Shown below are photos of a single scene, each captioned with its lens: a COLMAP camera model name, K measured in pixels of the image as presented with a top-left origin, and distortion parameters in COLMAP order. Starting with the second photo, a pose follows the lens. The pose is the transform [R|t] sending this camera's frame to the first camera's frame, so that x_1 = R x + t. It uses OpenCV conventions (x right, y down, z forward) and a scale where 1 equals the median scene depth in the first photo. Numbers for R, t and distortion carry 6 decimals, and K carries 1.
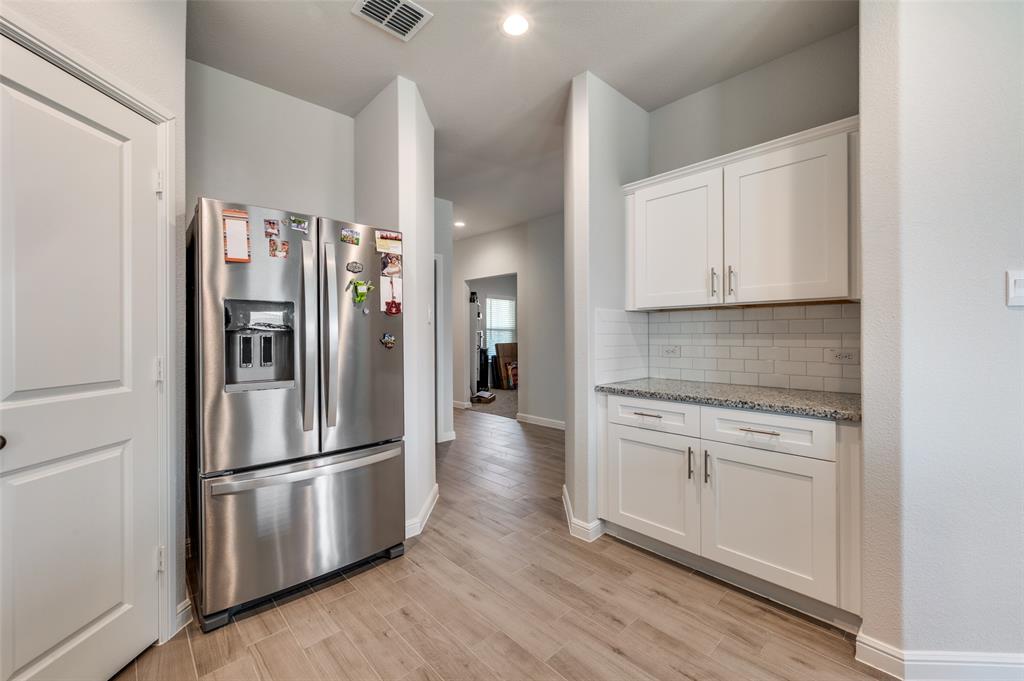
lens RADIAL K [[416.1, 0, 519.5], [0, 416.1, 334.5], [0, 0, 1]] dist [0.004181, 0.000441]
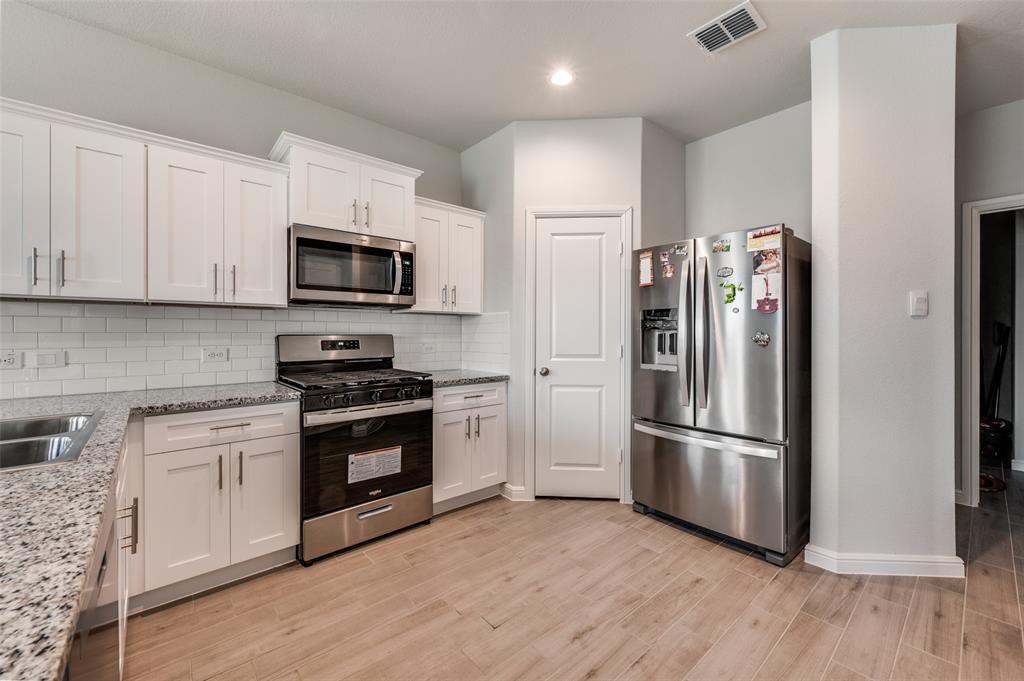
lens RADIAL K [[416.1, 0, 508.5], [0, 416.1, 334.1], [0, 0, 1]] dist [0.004181, 0.000441]
pose [[-0.059898, 0.008083, -0.998172, 0.736907], [0.000154, 0.999967, 0.008089, -0.004188], [0.998204, 0.000331, -0.059897, 0.471126]]
